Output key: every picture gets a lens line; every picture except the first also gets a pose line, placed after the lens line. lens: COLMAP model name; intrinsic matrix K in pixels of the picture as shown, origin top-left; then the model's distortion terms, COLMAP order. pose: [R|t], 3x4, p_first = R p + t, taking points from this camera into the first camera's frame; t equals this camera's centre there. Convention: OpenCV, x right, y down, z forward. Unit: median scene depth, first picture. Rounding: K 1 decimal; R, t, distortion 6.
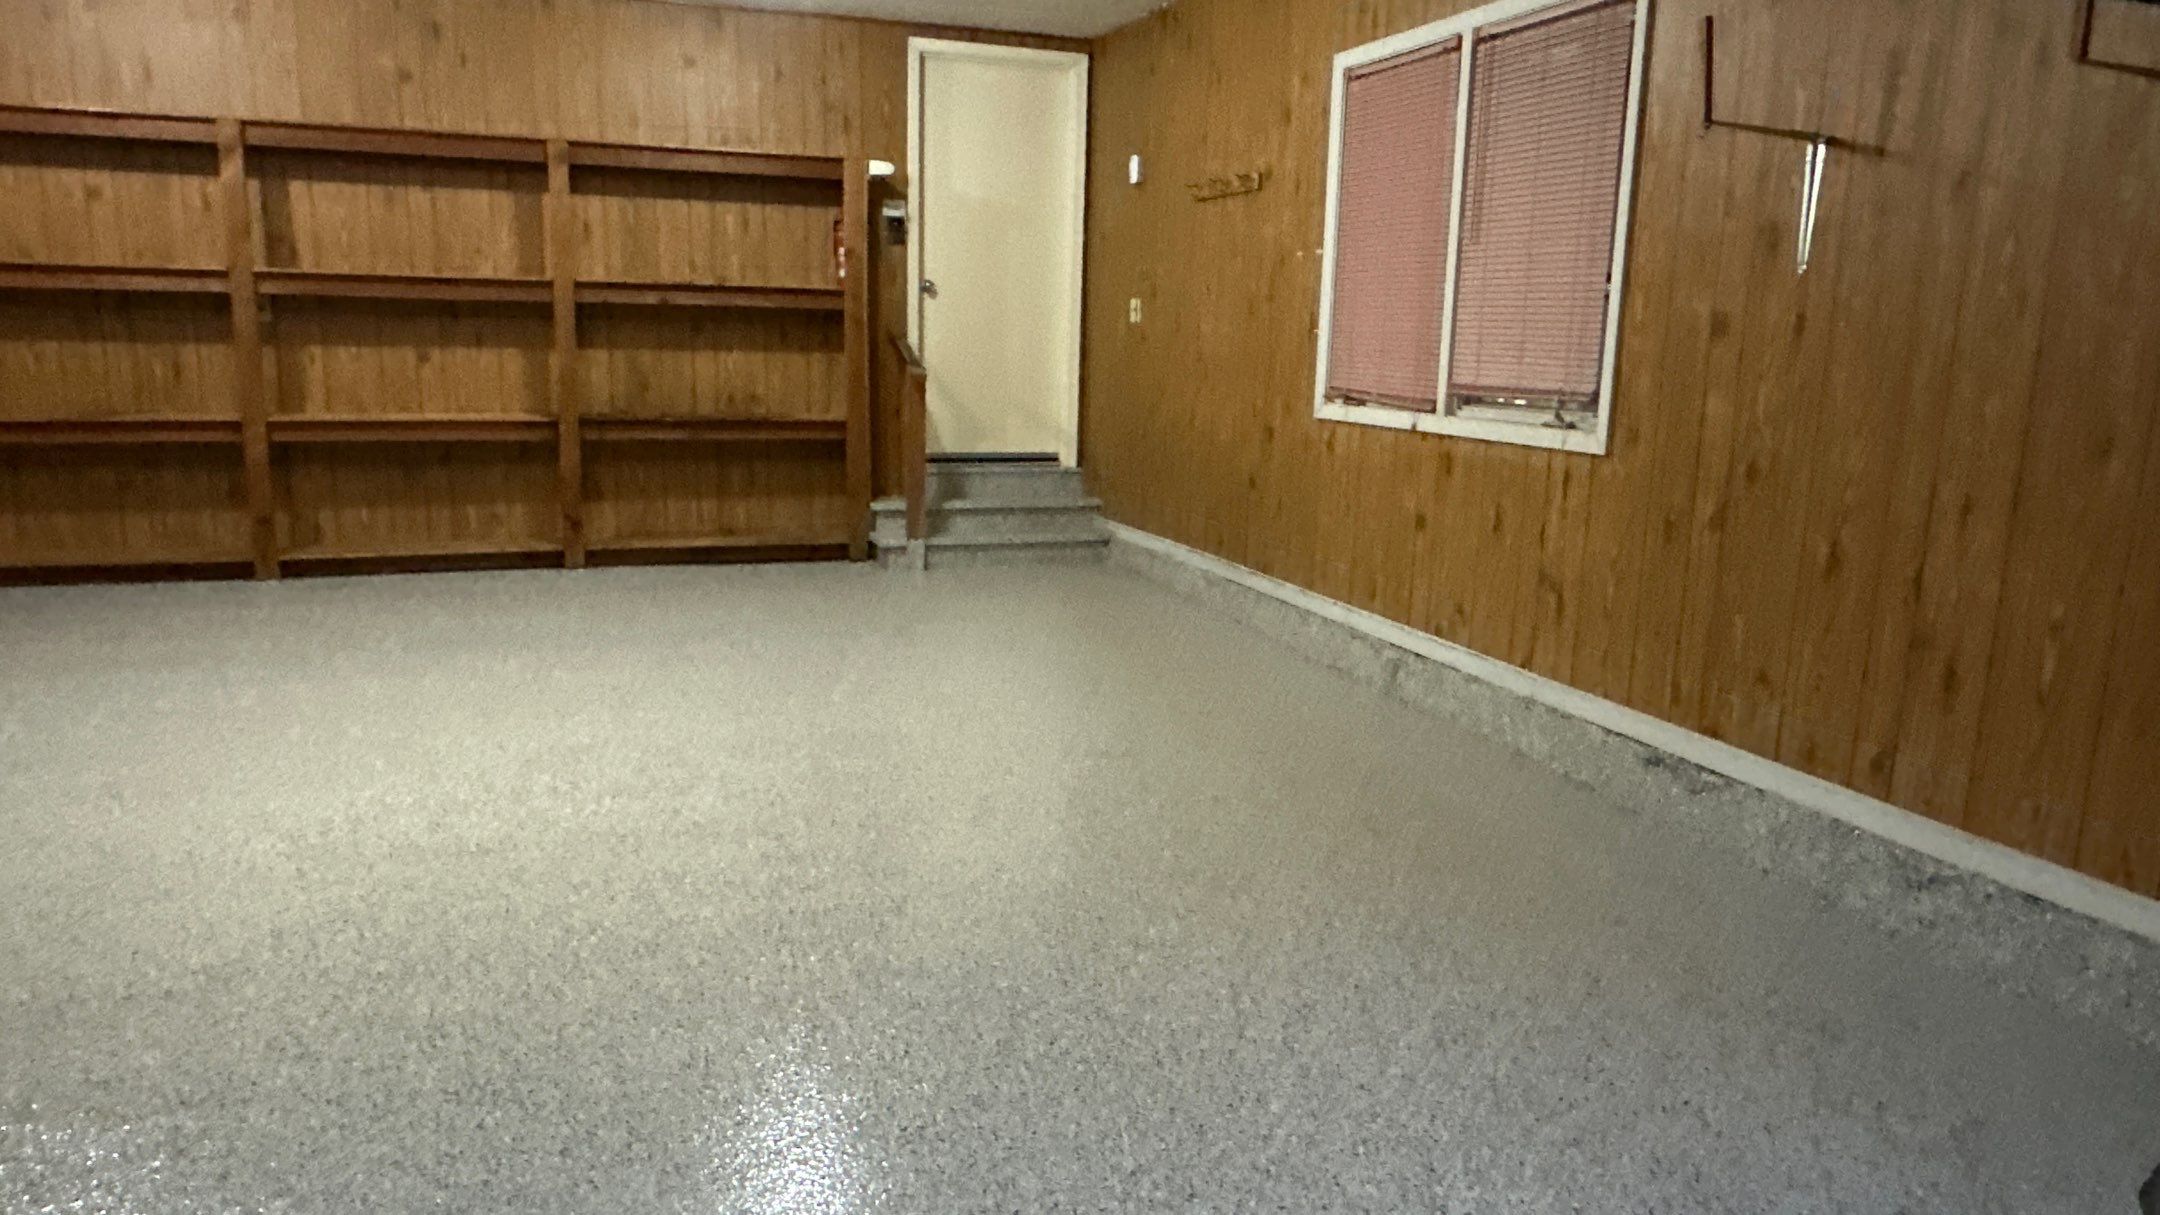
lens RADIAL K [[1420.3, 0, 1087.7], [0, 1420.3, 605.8], [0, 0, 1]] dist [-0.000989, -0.001860]
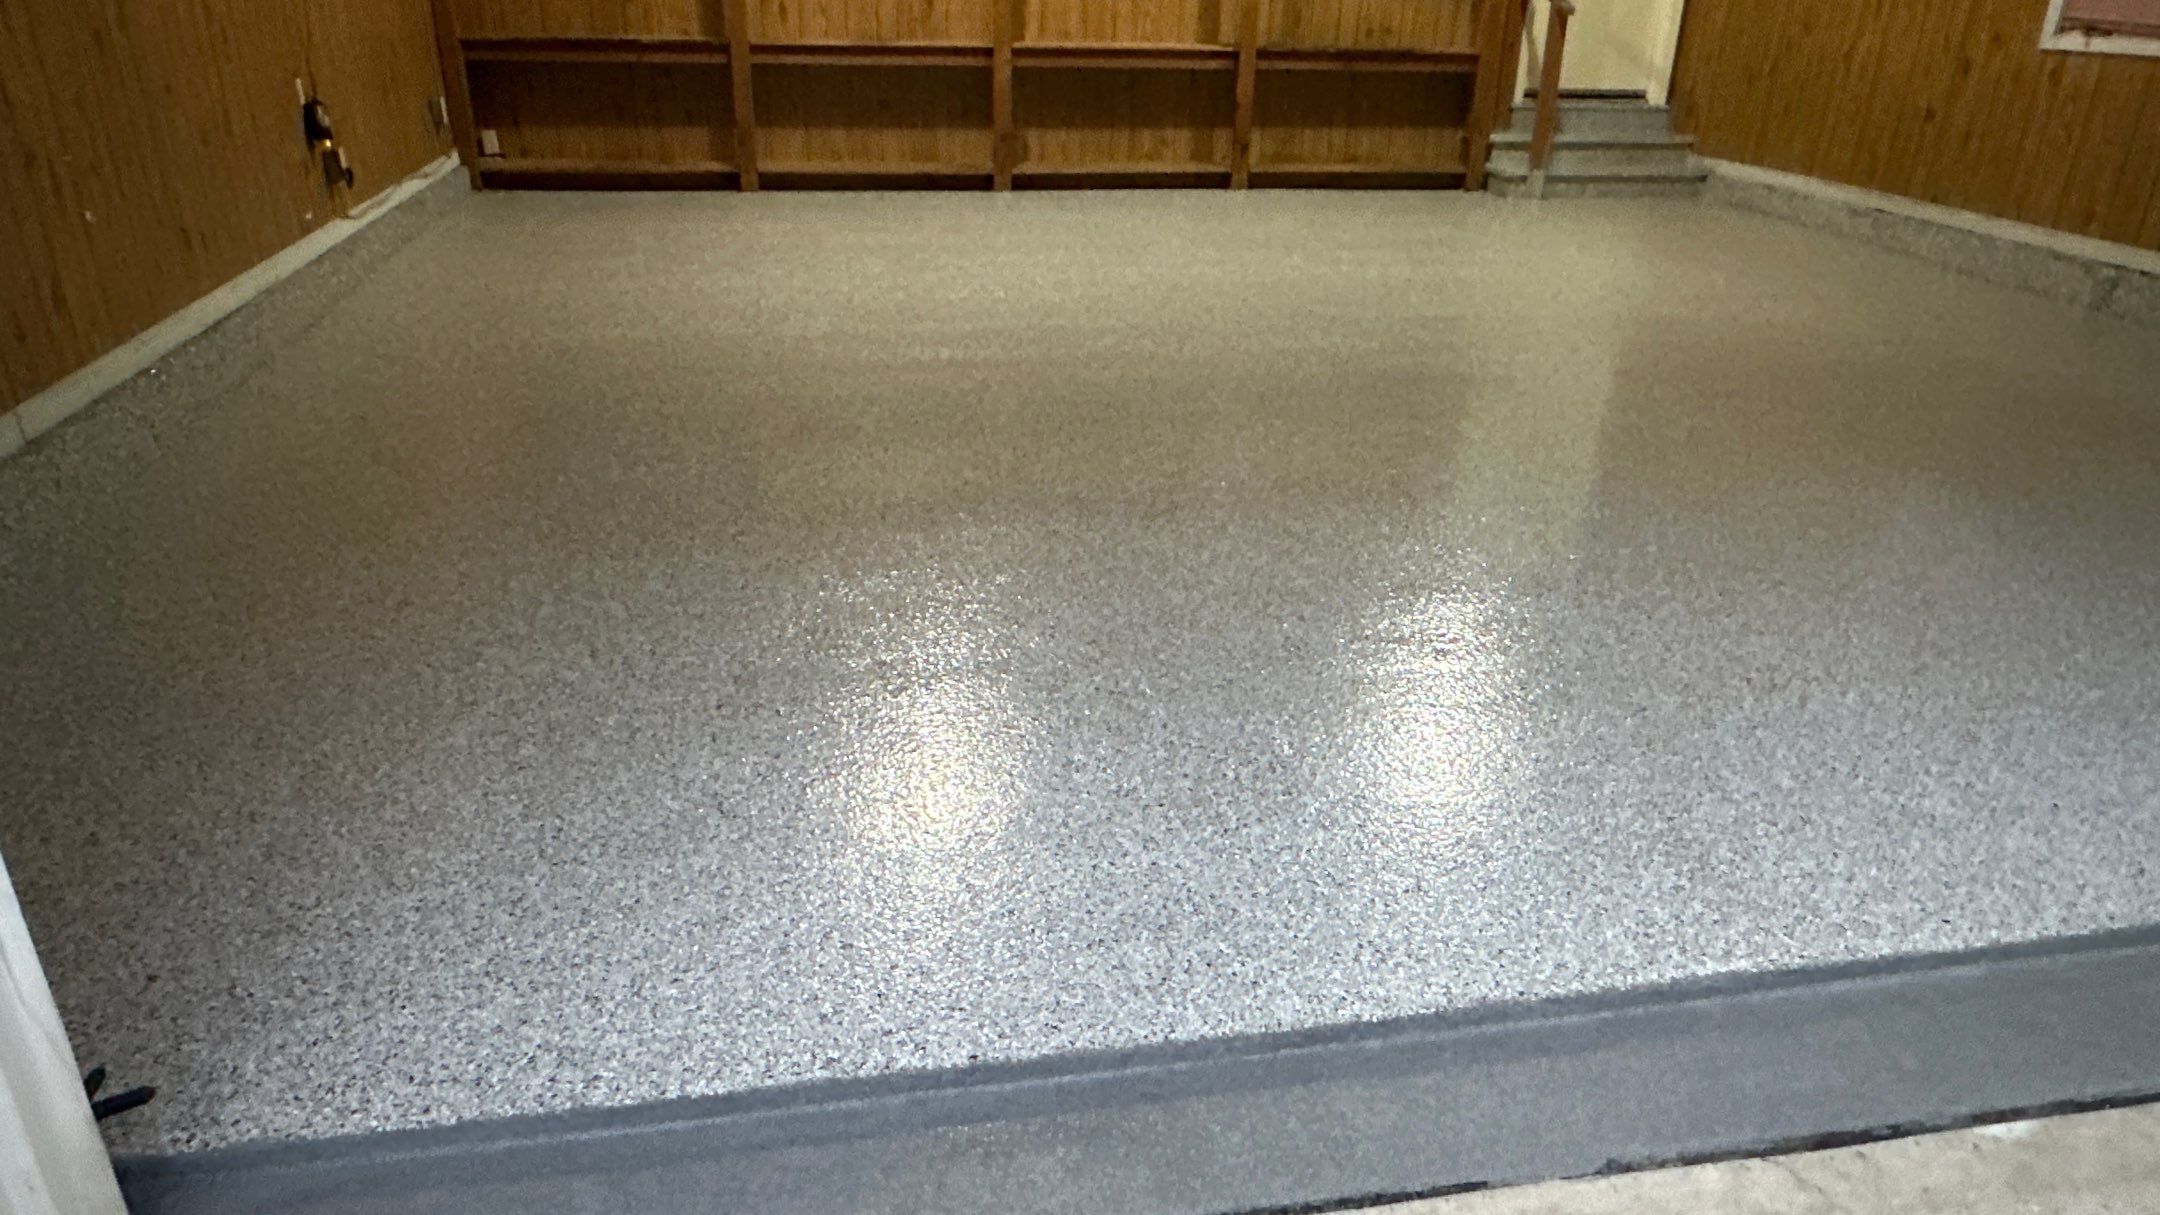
lens RADIAL K [[1420.3, 0, 1081.7], [0, 1420.3, 607.8], [0, 0, 1]] dist [-0.000989, -0.001860]
pose [[0.986105, 0.067164, -0.151942, -0.308452], [-0.031134, 0.973139, 0.228104, 0.047732], [0.163181, -0.220204, 0.961708, -0.203319]]
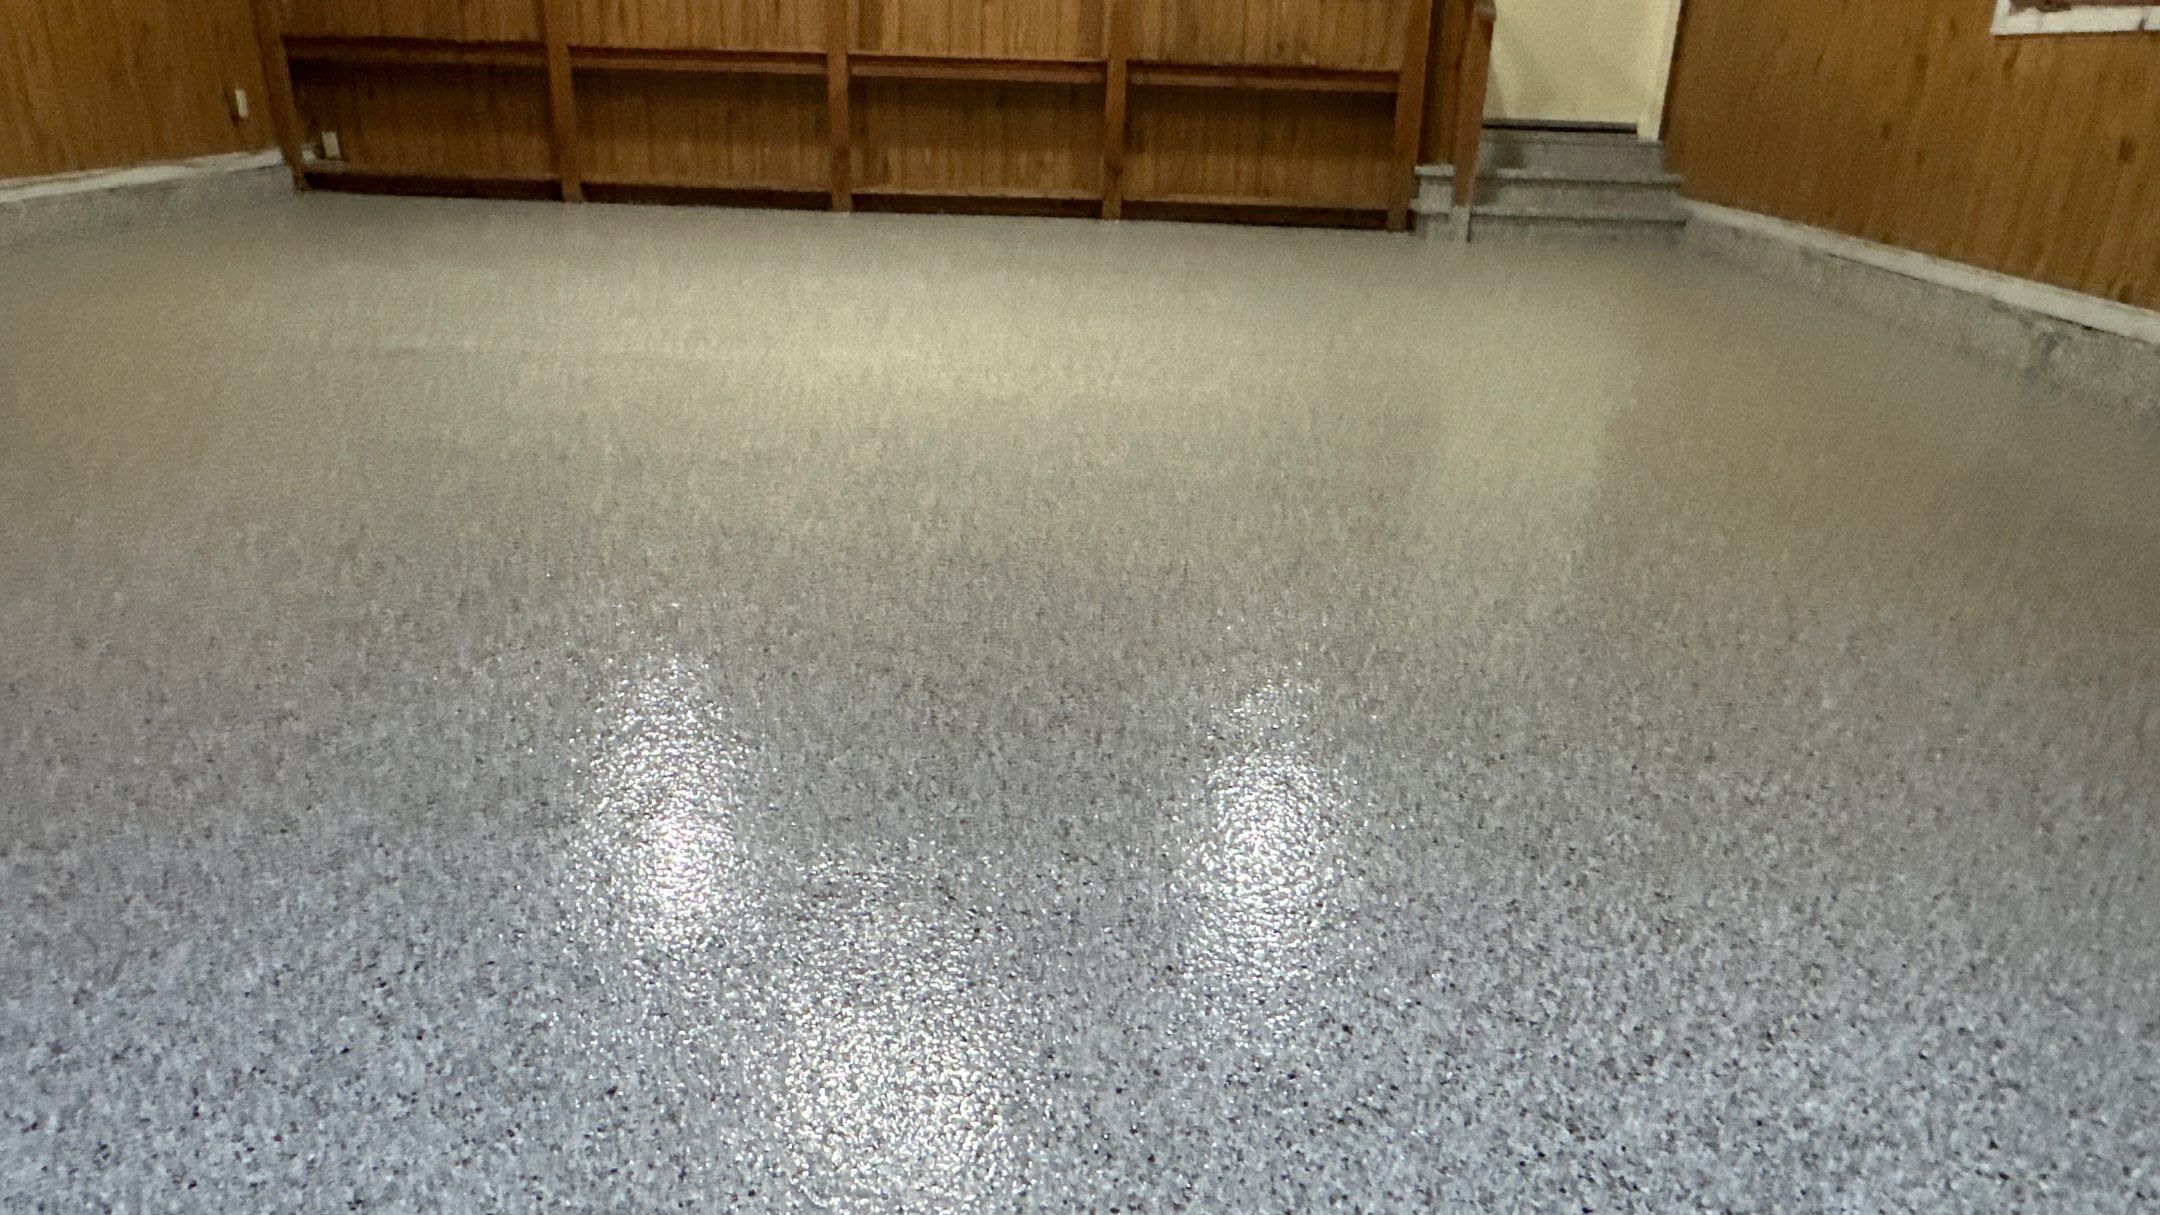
lens RADIAL K [[1420.3, 0, 1085.5], [0, 1420.3, 611.6], [0, 0, 1]] dist [-0.000989, -0.001860]
pose [[0.930754, 0.136468, -0.339225, 0.000344], [-0.077258, 0.980194, 0.182346, 0.068592], [0.357391, -0.143512, 0.922863, 0.029422]]
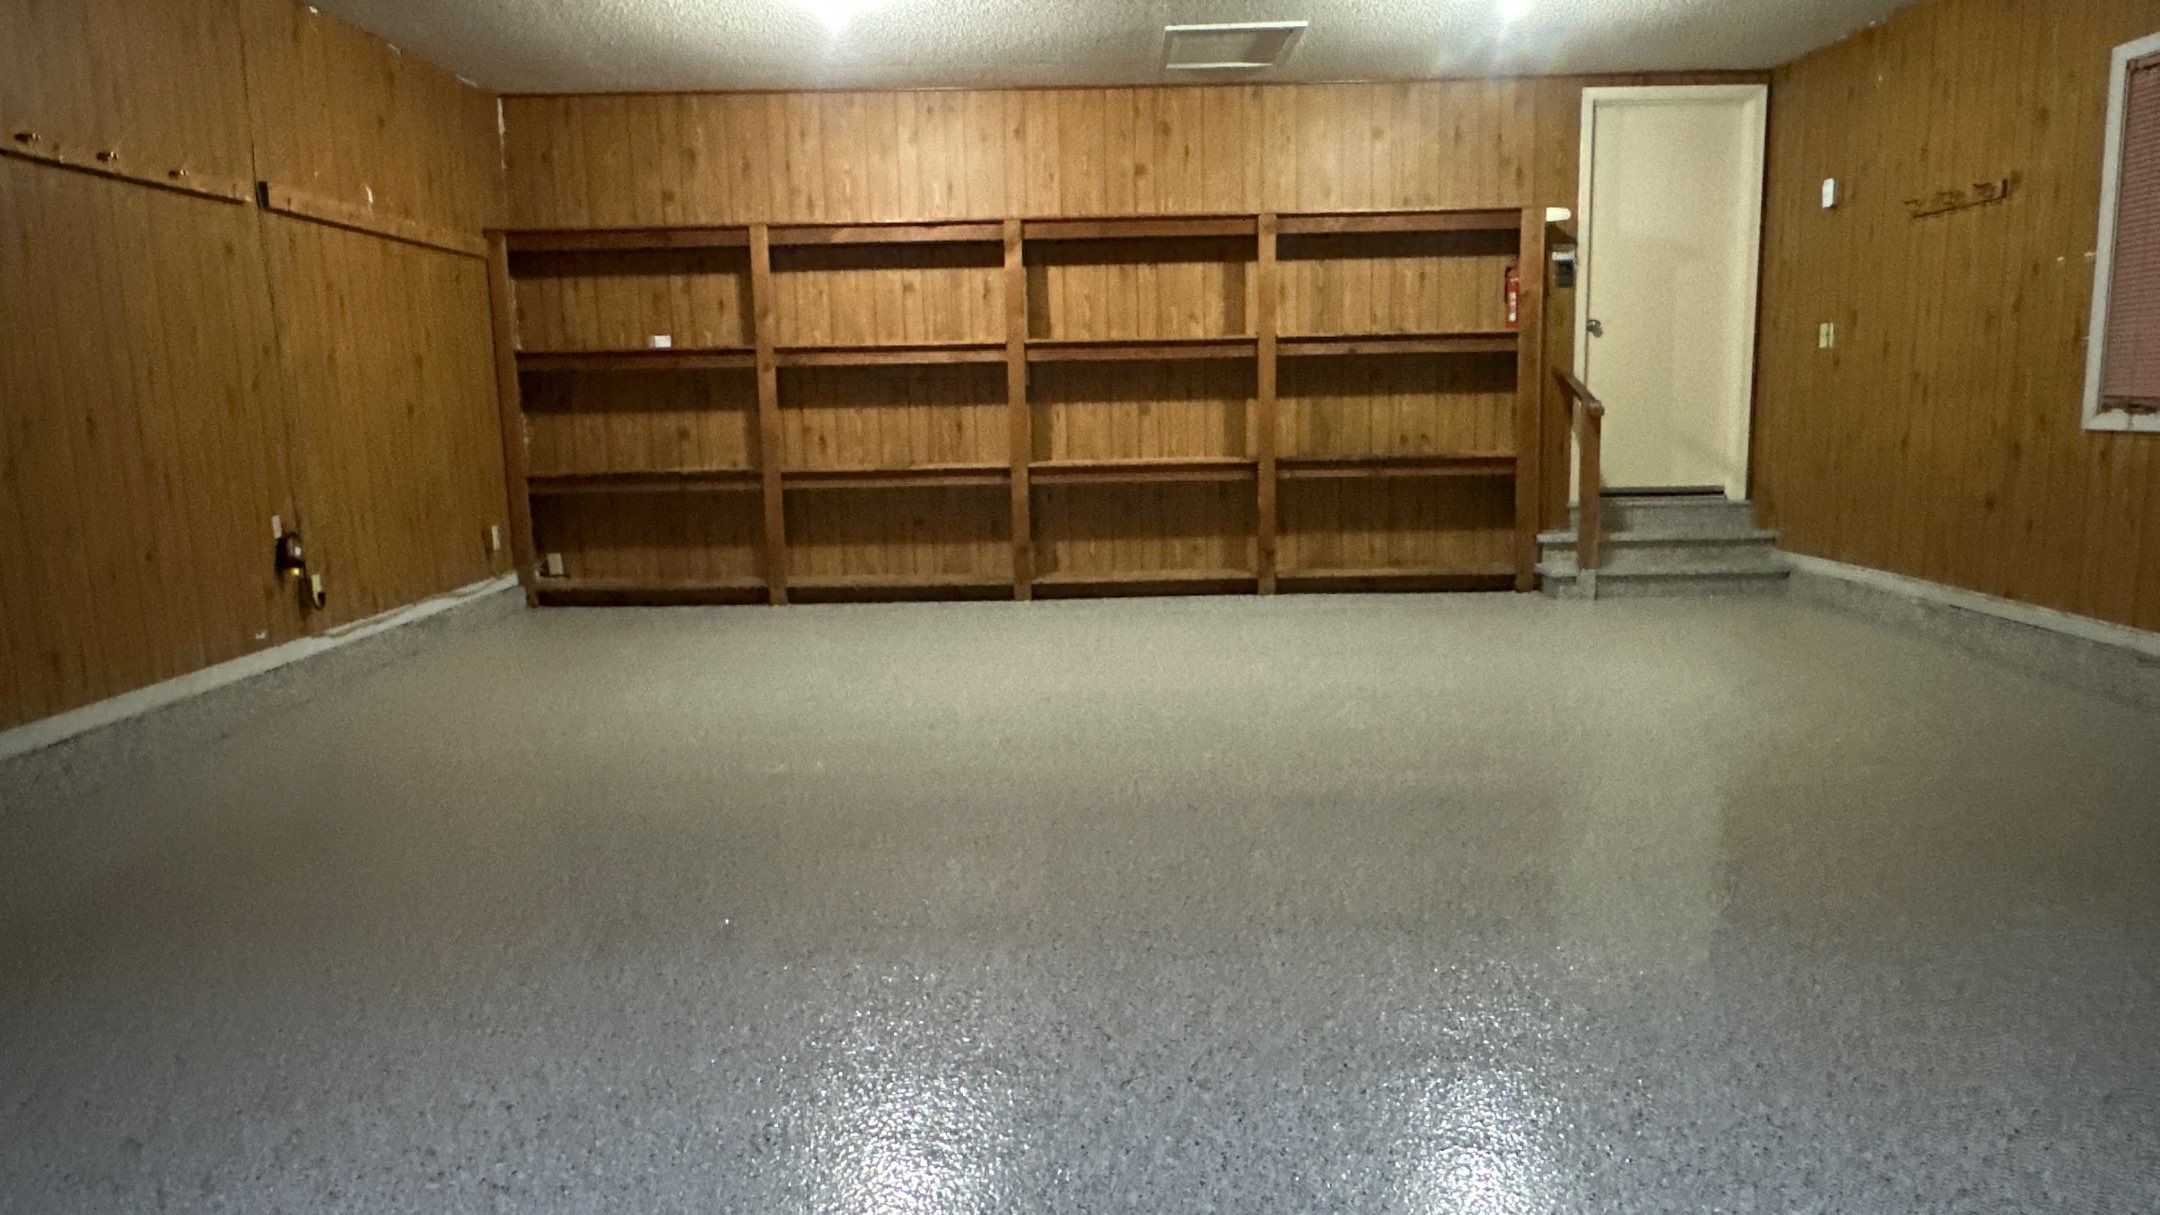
lens RADIAL K [[1420.3, 0, 1084.6], [0, 1420.3, 608.8], [0, 0, 1]] dist [-0.000989, -0.001860]
pose [[0.934794, 0.009804, -0.355055, -0.106196], [-0.025310, 0.998916, -0.039055, 0.033975], [0.354287, 0.045495, 0.934029, -0.092959]]
